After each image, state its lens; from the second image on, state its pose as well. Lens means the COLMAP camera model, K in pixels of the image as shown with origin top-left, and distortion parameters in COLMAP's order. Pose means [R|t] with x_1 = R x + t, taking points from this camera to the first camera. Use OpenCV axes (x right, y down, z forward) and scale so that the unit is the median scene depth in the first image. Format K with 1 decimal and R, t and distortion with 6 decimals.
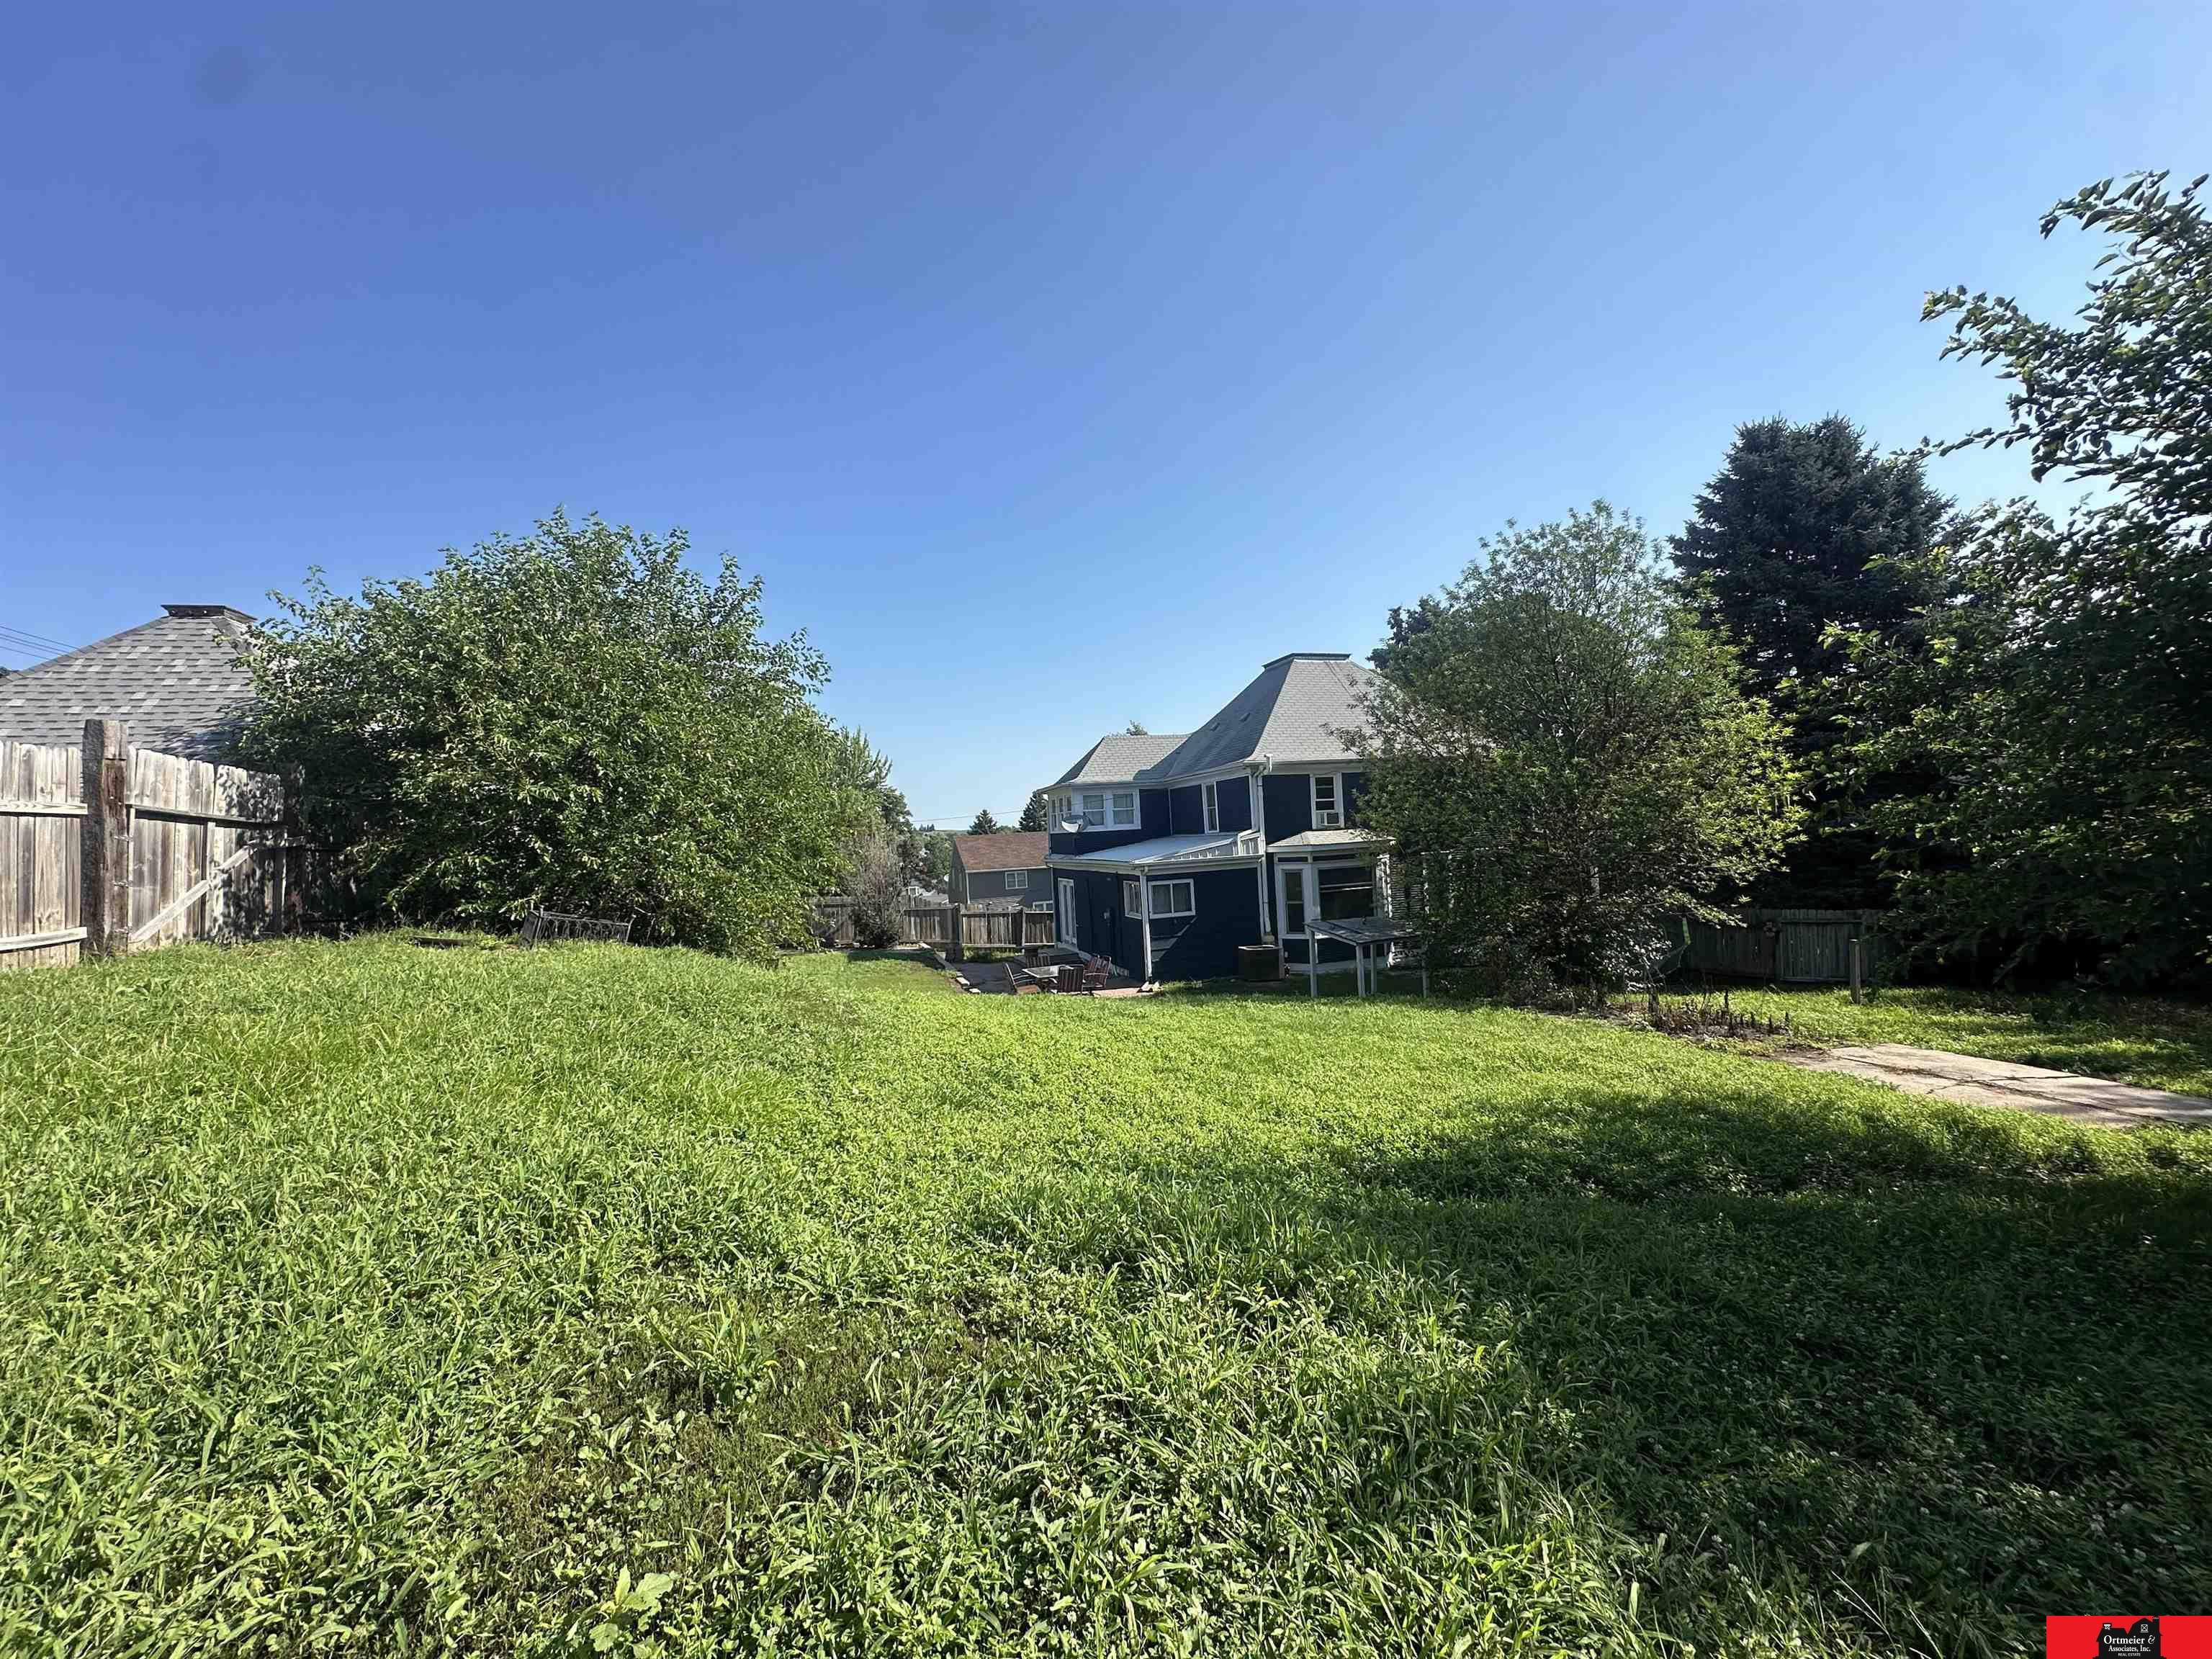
lens RADIAL K [[890.7, 0, 1101.9], [0, 890.7, 831.5], [0, 0, 1]] dist [-0.000159, 0.000000]
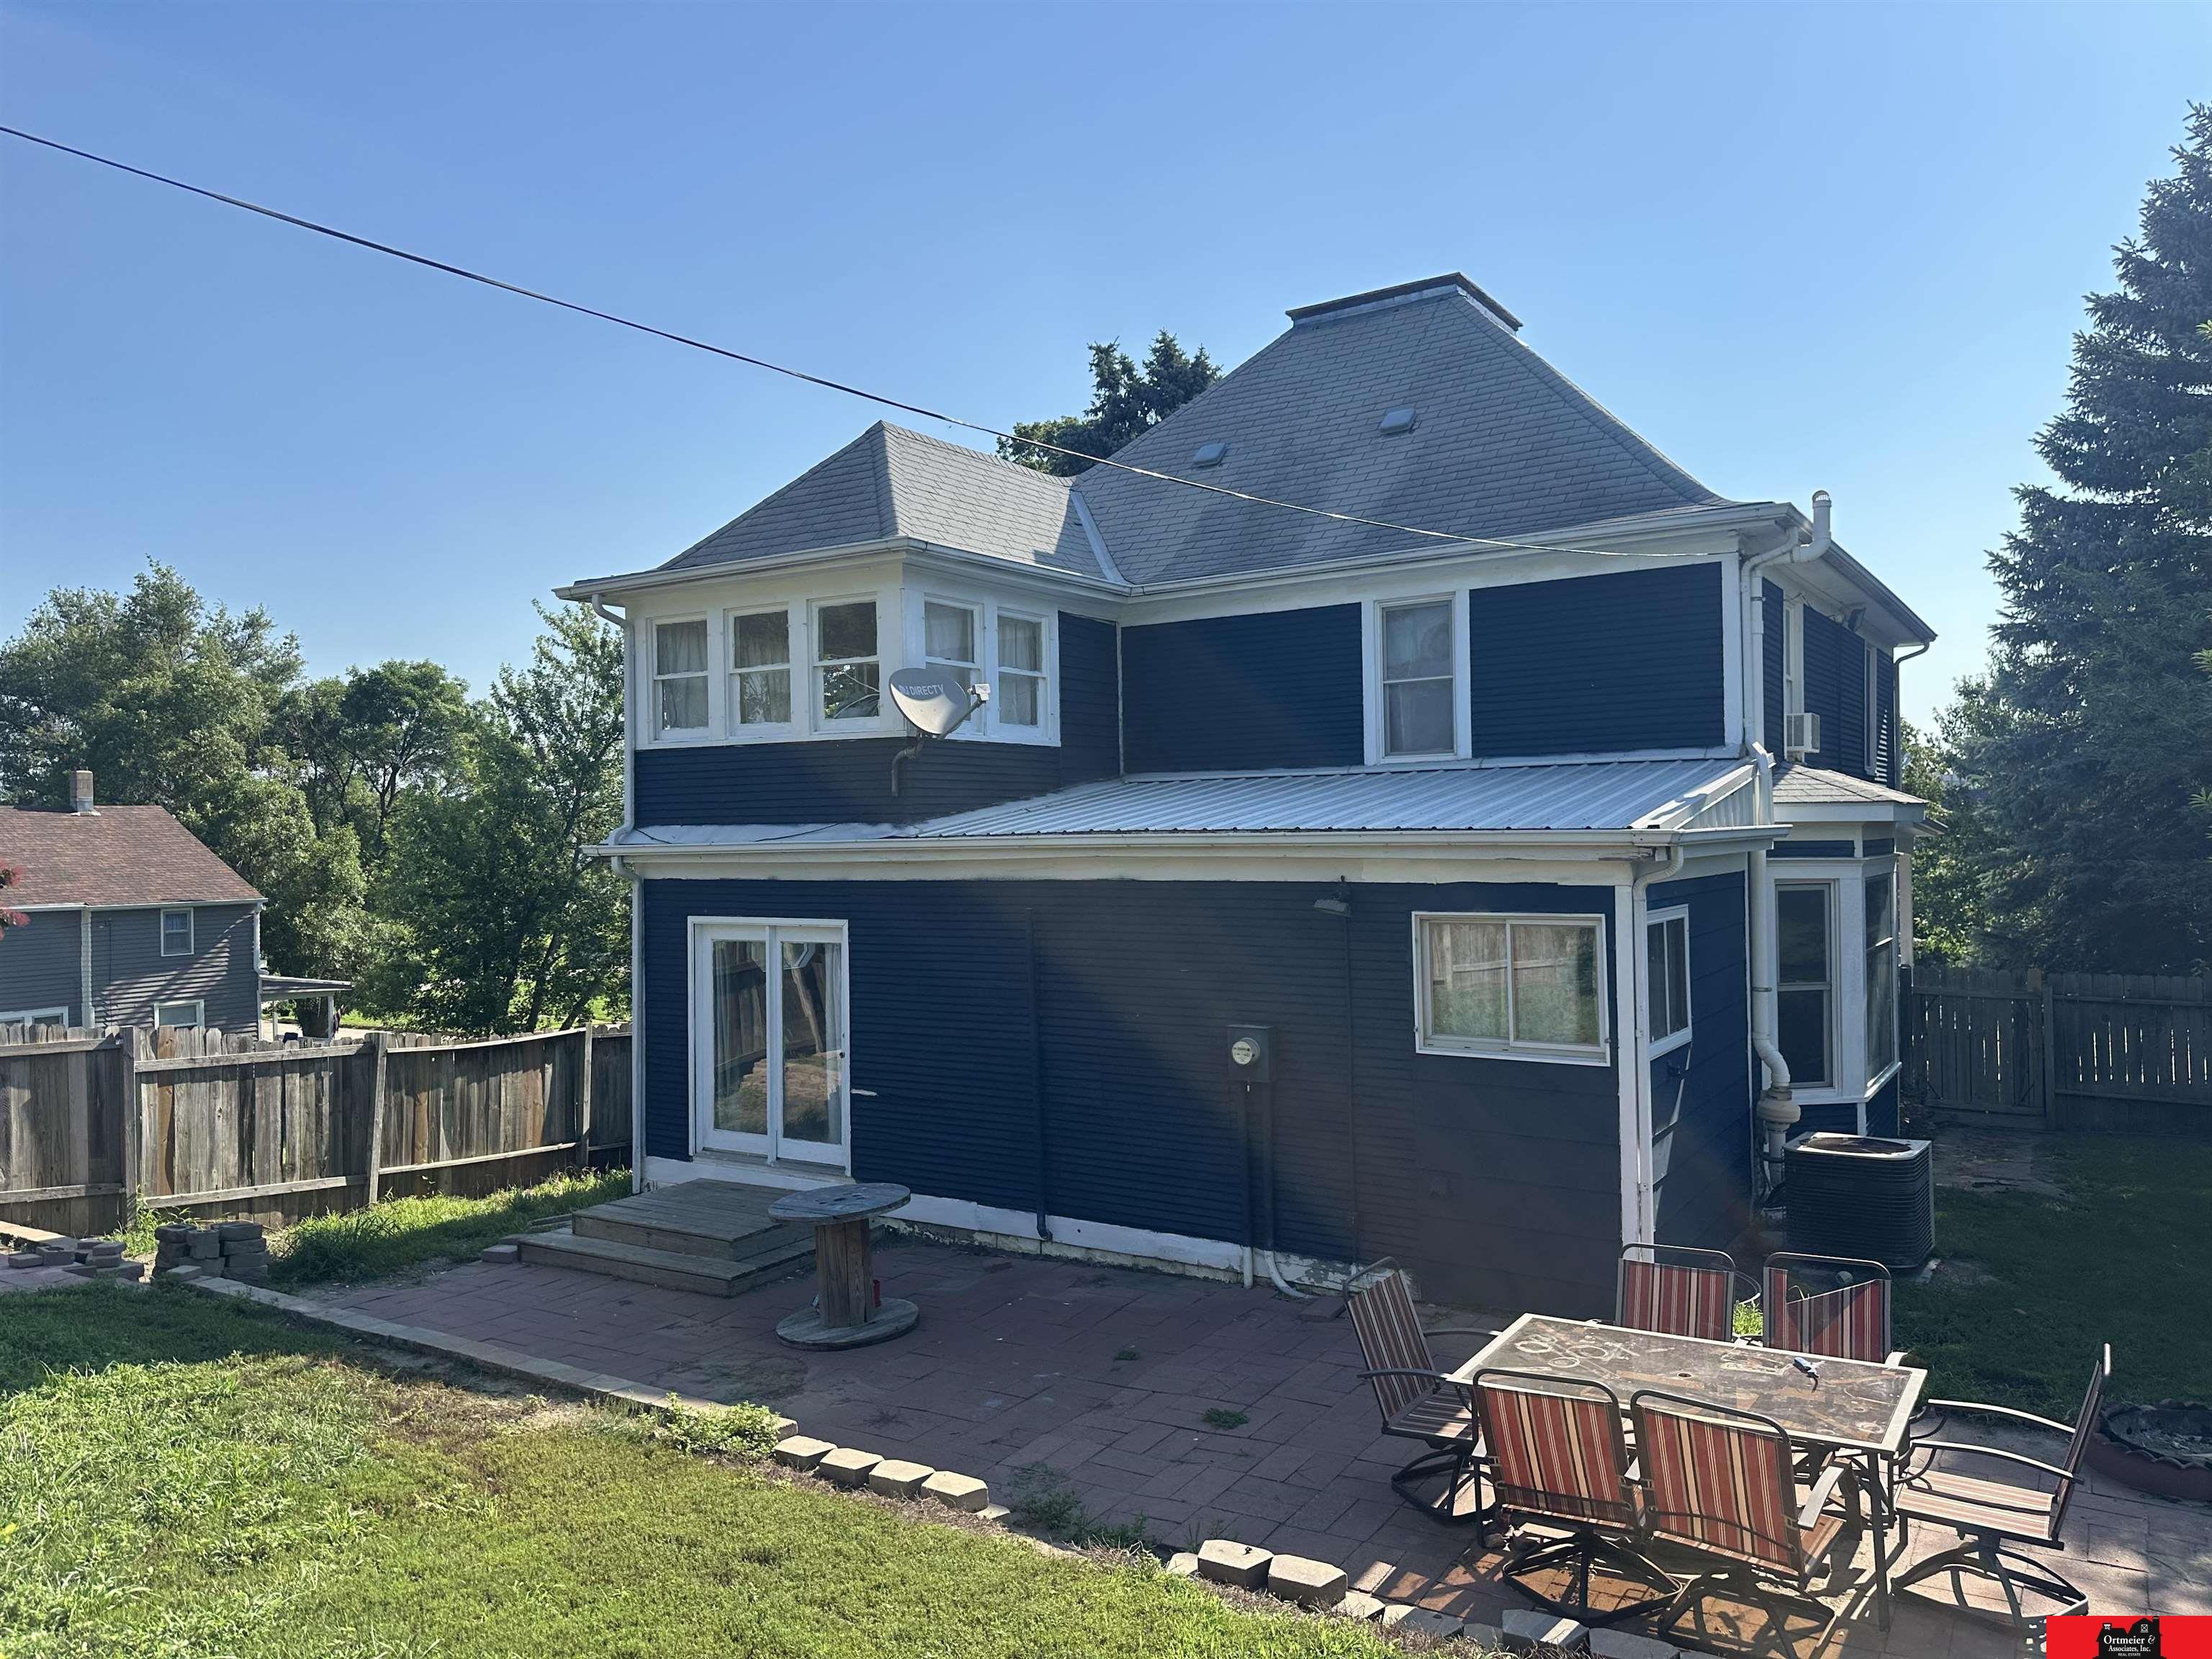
lens RADIAL K [[1566.3, 0, 1109.3], [0, 1566.3, 827.5], [0, 0, 1]] dist [0.020326, -0.031084]
pose [[0.775819, 0.043758, 0.629437, -0.257187], [-0.026845, 0.998978, -0.036359, 0.040357], [-0.630385, 0.011311, 0.776201, 0.576152]]
